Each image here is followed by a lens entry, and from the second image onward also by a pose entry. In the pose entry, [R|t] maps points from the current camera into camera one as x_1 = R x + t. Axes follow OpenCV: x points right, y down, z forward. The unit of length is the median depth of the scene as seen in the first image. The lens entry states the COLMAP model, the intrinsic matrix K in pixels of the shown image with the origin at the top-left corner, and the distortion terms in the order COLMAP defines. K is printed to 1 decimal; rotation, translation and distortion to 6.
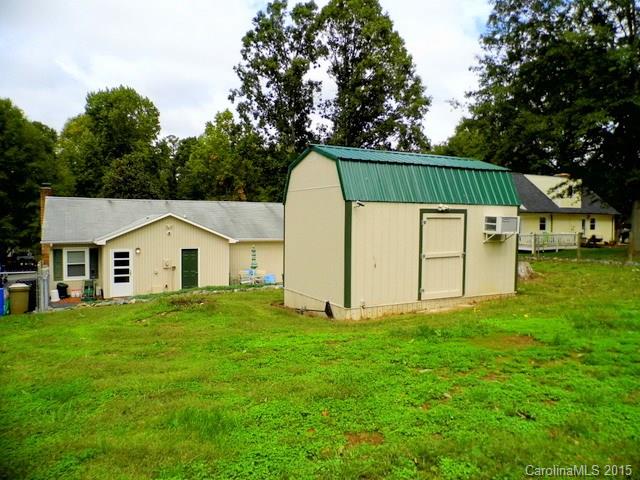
lens RADIAL K [[481.4, 0, 320.0], [0, 481.4, 238.3], [0, 0, 1]] dist [0.000946, -0.004560]
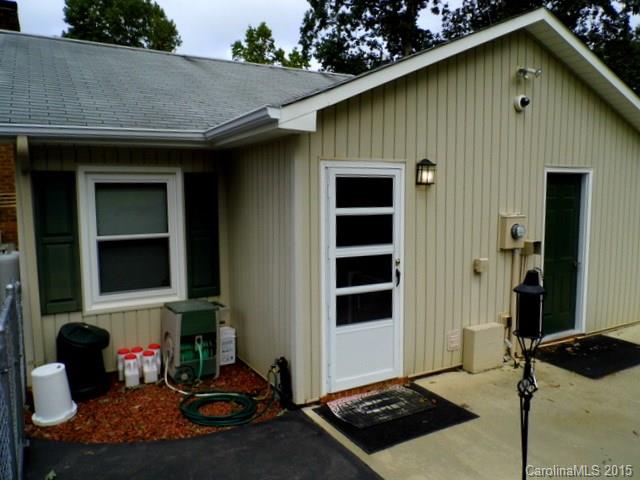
lens RADIAL K [[481.4, 0, 319.9], [0, 481.4, 242.7], [0, 0, 1]] dist [0.000946, -0.004560]
pose [[0.999209, -0.017015, 0.035943, -0.430832], [0.014467, 0.997442, 0.070000, 0.040973], [-0.037042, -0.069425, 0.996899, 0.773690]]
